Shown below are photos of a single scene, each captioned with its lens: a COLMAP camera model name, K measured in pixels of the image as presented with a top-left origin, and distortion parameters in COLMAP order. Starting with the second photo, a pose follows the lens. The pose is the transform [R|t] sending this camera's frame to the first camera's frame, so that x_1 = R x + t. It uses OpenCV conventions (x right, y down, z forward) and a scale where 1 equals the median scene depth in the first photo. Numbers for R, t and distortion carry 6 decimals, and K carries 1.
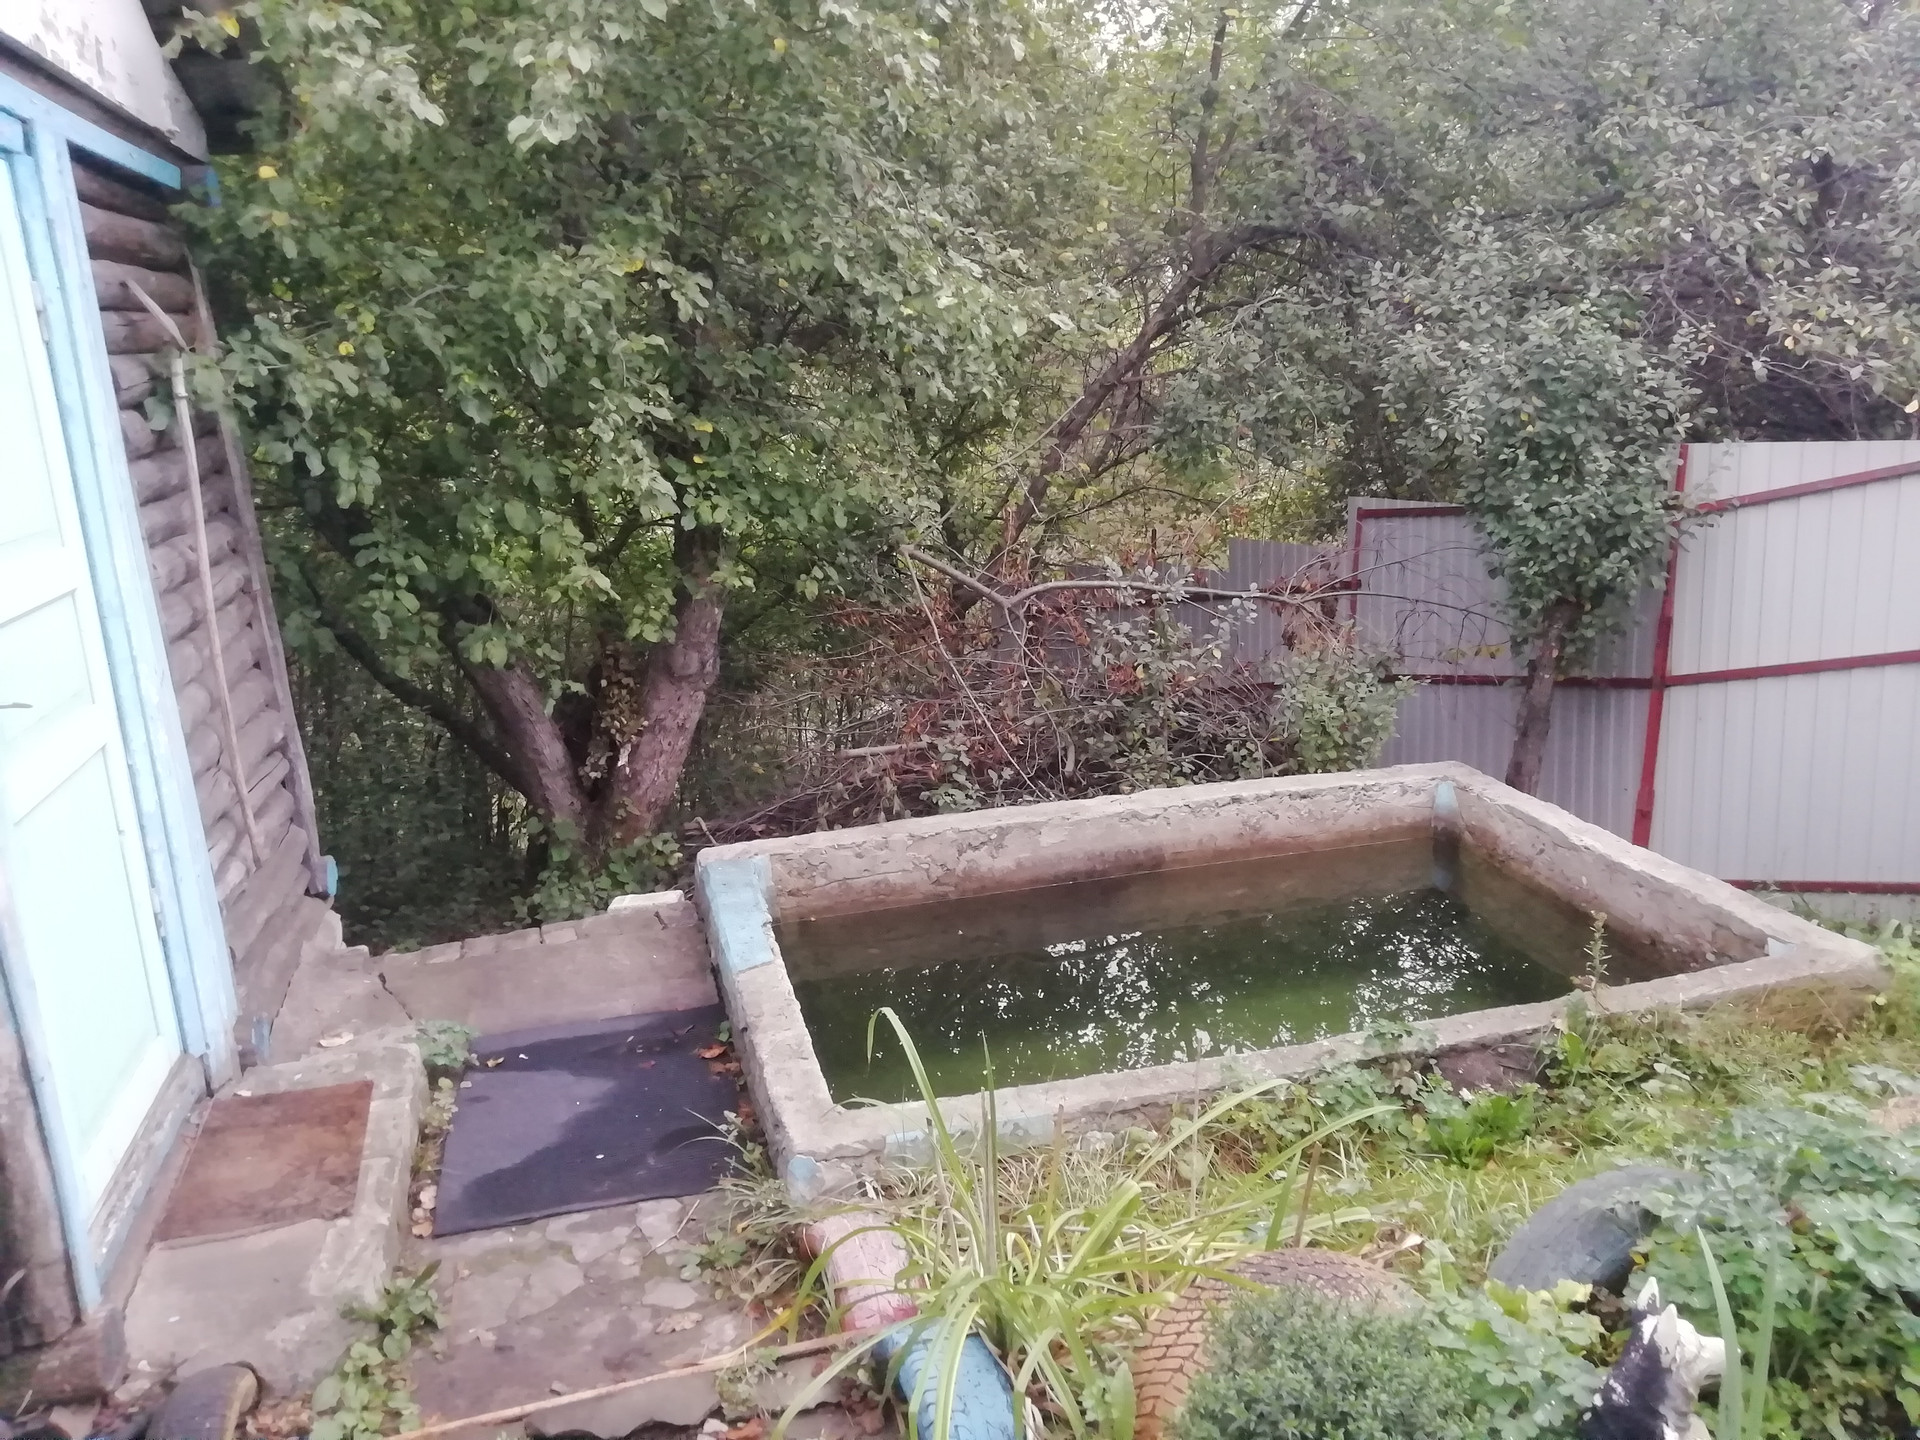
lens RADIAL K [[1398.1, 0, 965.4], [0, 1398.1, 709.9], [0, 0, 1]] dist [0.016177, -0.006557]
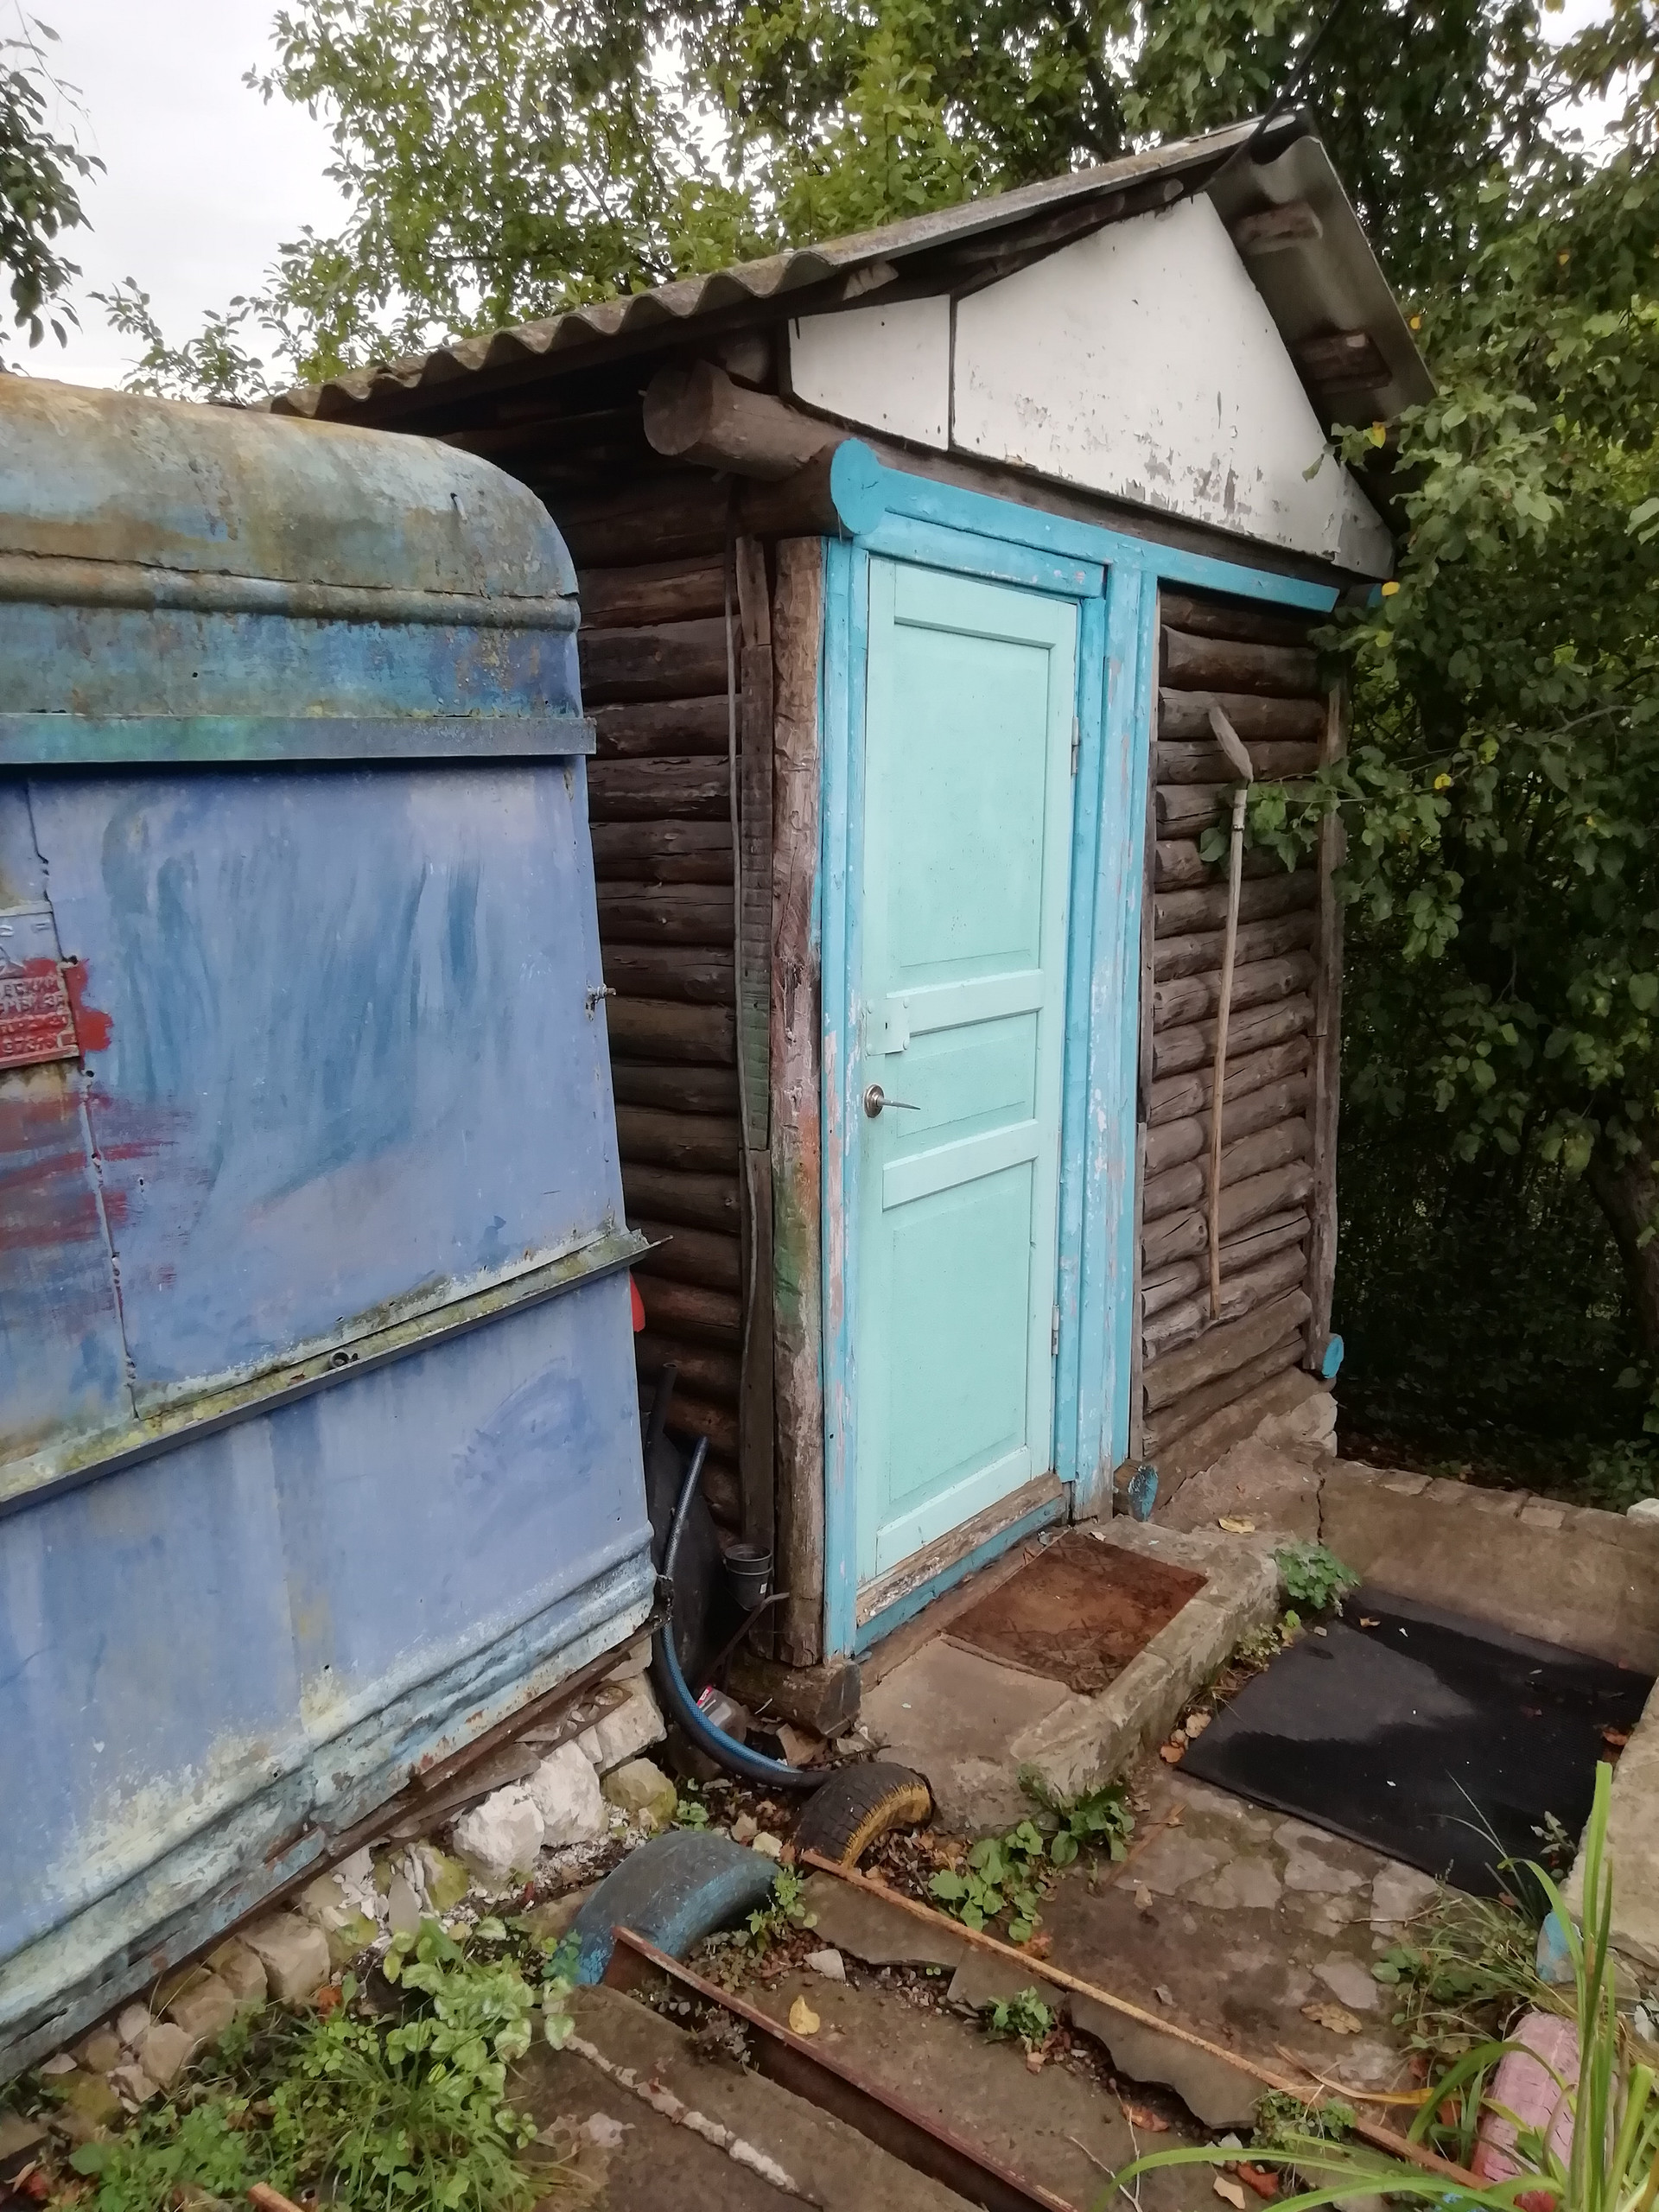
lens RADIAL K [[1610.7, 0, 834.0], [0, 1610.7, 1126.8], [0, 0, 1]] dist [0.016177, -0.006557]
pose [[0.602735, 0.194697, -0.773824, 0.185309], [-0.218829, 0.972927, 0.074344, -0.046415], [0.767348, 0.124526, 0.629023, 0.115063]]
